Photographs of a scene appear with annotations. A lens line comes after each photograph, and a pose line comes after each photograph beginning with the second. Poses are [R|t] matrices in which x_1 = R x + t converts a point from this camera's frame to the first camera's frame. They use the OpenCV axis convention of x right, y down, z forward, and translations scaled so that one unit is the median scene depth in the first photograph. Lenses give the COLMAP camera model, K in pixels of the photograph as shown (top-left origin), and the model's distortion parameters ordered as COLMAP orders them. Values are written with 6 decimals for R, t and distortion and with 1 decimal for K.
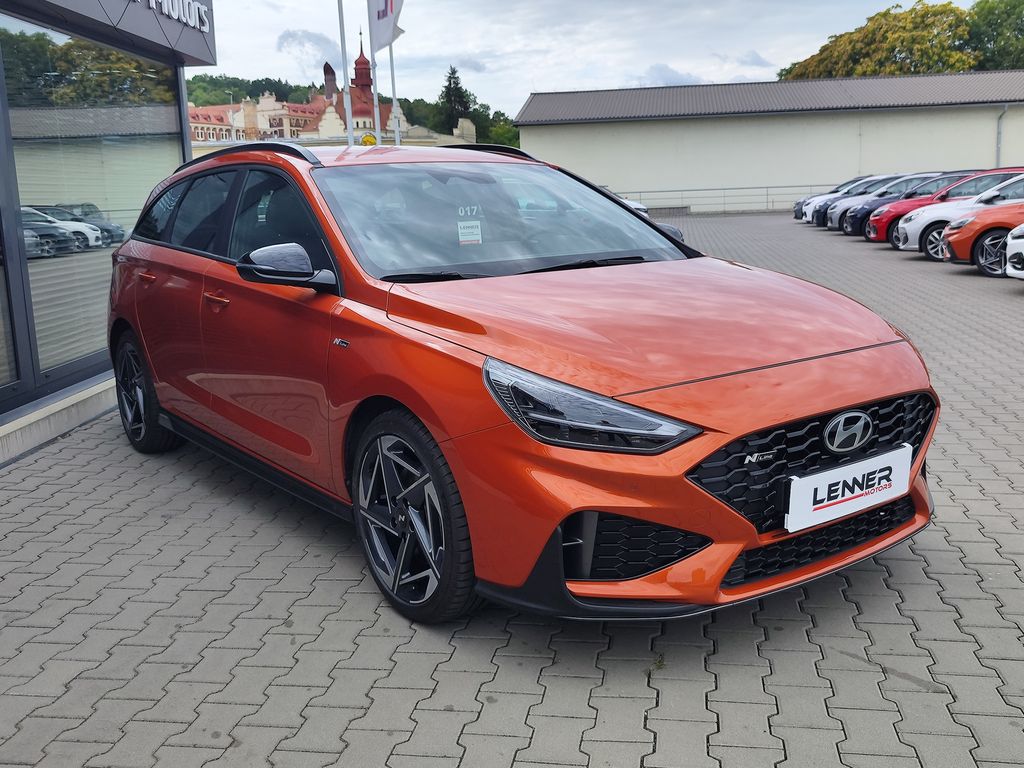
lens RADIAL K [[998.8, 0, 511.5], [0, 998.8, 376.5], [0, 0, 1]] dist [0.002828, -0.013321]
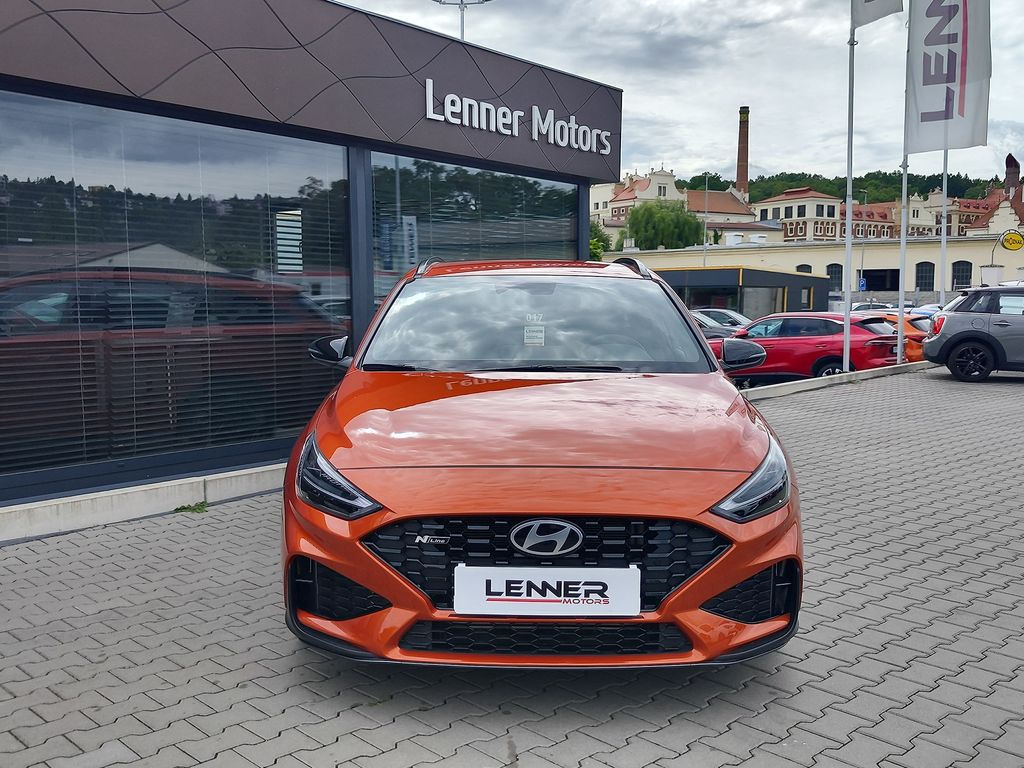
lens RADIAL K [[998.7, 0, 495.5], [0, 998.7, 380.8], [0, 0, 1]] dist [-0.017224, 0.015212]
pose [[0.798425, 0.086466, -0.595853, 0.925767], [-0.138796, 0.989413, -0.042407, -0.058341], [0.585878, 0.116561, 0.801973, 0.095752]]
